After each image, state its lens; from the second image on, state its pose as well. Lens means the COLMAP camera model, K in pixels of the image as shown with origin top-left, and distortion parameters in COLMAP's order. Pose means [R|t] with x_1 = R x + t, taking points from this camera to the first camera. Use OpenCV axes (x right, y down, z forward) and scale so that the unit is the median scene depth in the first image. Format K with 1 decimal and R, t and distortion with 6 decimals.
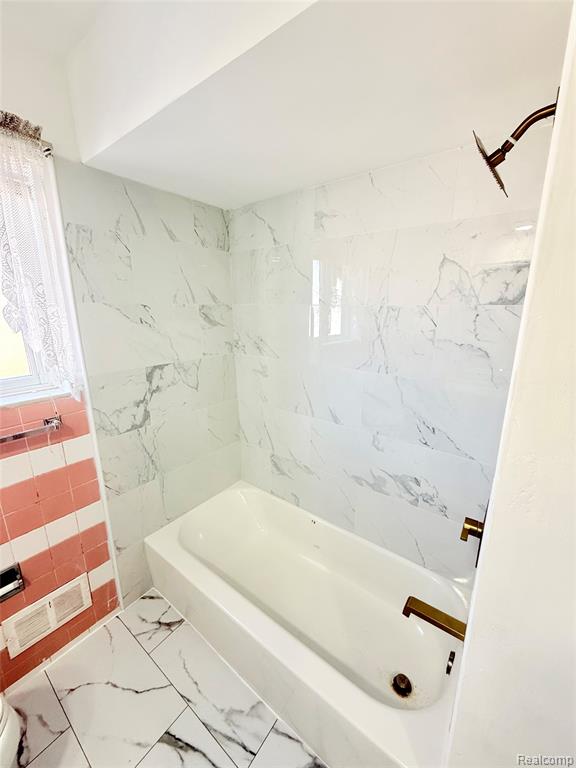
lens RADIAL K [[307.7, 0, 288.3], [0, 307.7, 381.7], [0, 0, 1]] dist [-0.000558, 0.000301]
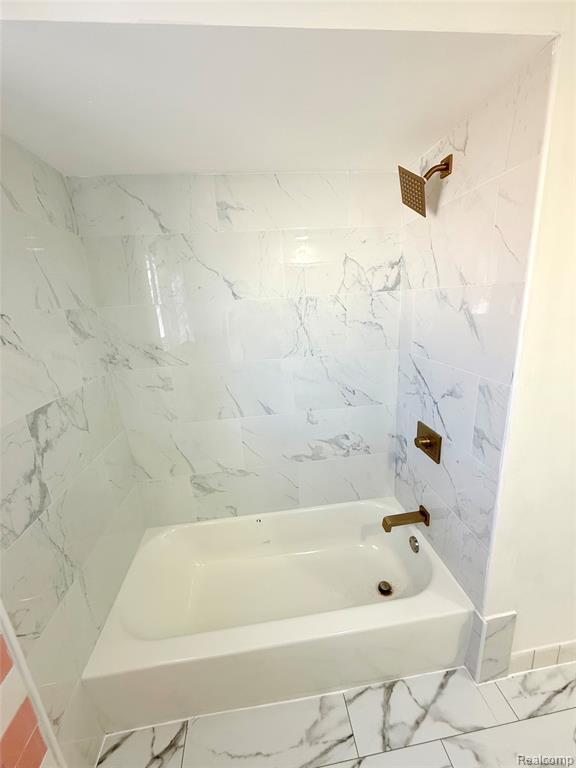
lens RADIAL K [[307.7, 0, 291.4], [0, 307.7, 381.0], [0, 0, 1]] dist [-0.000558, 0.000301]
pose [[0.709875, -0.223520, 0.667920, -0.480474], [0.224864, 0.970603, 0.085824, -0.047330], [-0.667469, 0.089266, 0.739268, 0.194353]]
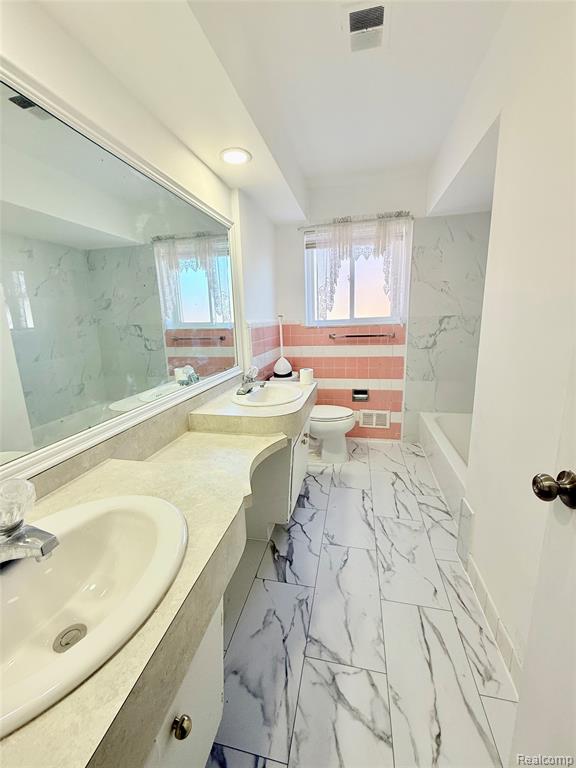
lens RADIAL K [[307.7, 0, 286.8], [0, 307.7, 382.5], [0, 0, 1]] dist [-0.000558, 0.000301]
pose [[0.415668, 0.178313, -0.891866, 0.856884], [-0.181087, 0.977186, 0.110973, 0.300080], [0.891306, 0.115378, 0.438476, -0.562804]]
